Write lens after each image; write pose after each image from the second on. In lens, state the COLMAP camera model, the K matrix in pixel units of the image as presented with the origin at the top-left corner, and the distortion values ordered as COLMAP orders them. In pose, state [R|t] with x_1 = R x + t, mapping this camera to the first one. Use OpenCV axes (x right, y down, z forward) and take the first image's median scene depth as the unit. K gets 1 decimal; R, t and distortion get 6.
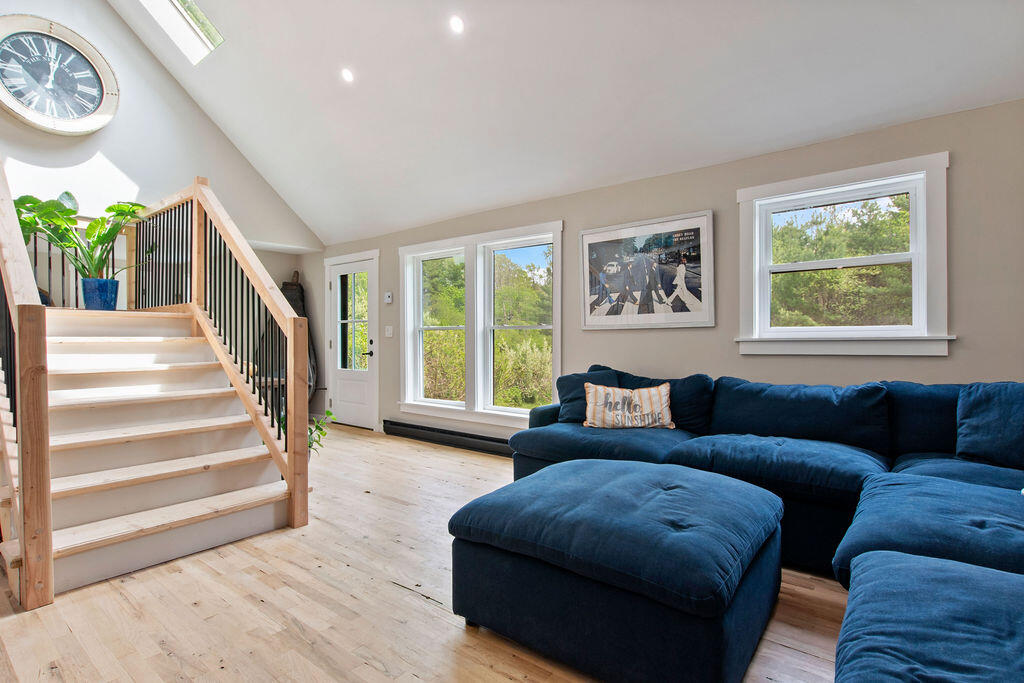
lens RADIAL K [[524.5, 0, 511.9], [0, 524.5, 338.2], [0, 0, 1]] dist [0.001980, -0.004404]
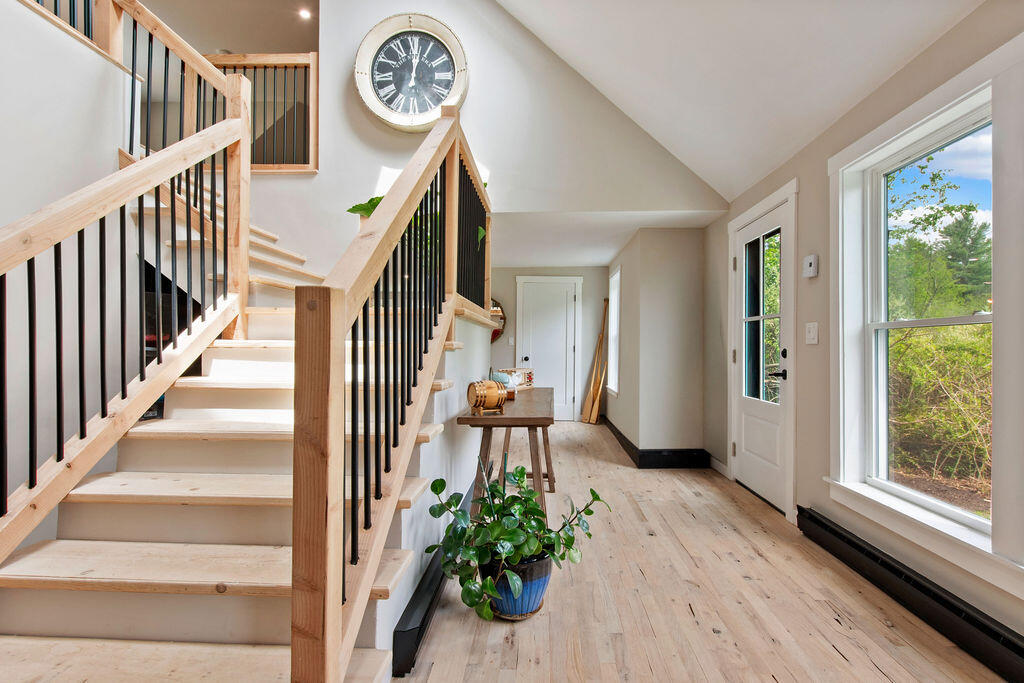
lens RADIAL K [[524.5, 0, 501.8], [0, 524.5, 341.4], [0, 0, 1]] dist [0.001980, -0.004404]
pose [[0.585949, -0.001551, -0.810347, 0.000848], [-0.008969, 0.999925, -0.008399, 0.002553], [0.810299, 0.012190, 0.585890, 0.554714]]
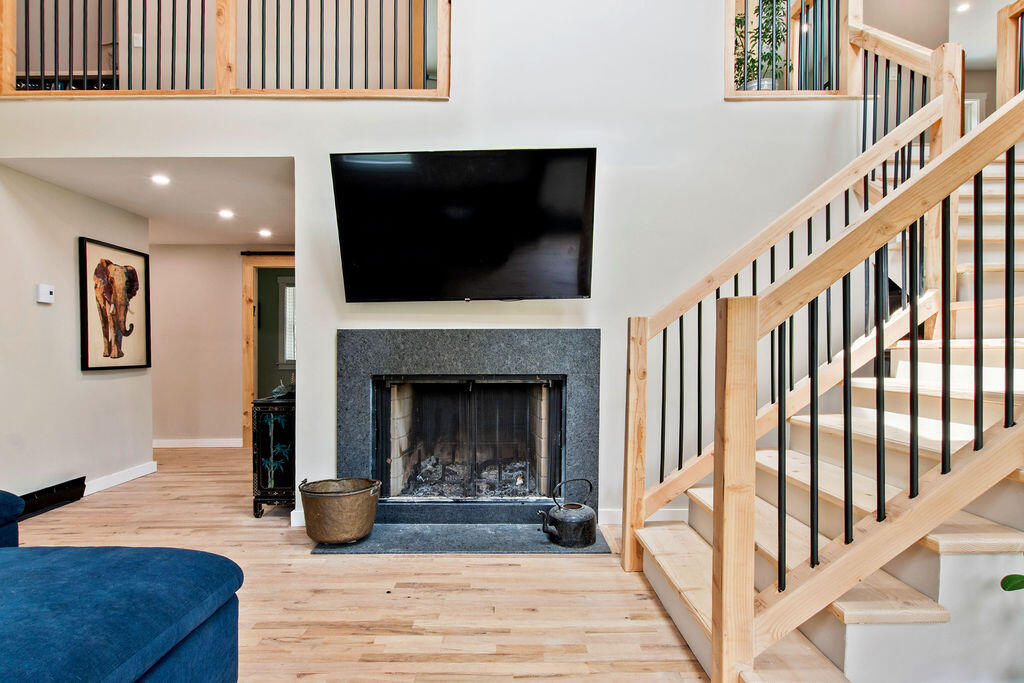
lens RADIAL K [[524.5, 0, 491.9], [0, 524.5, 354.5], [0, 0, 1]] dist [0.001980, -0.004404]
pose [[-0.774126, 0.008844, -0.632970, 0.037491], [0.009030, 0.999955, 0.002928, 0.007214], [0.632967, -0.003449, -0.774171, 0.763731]]
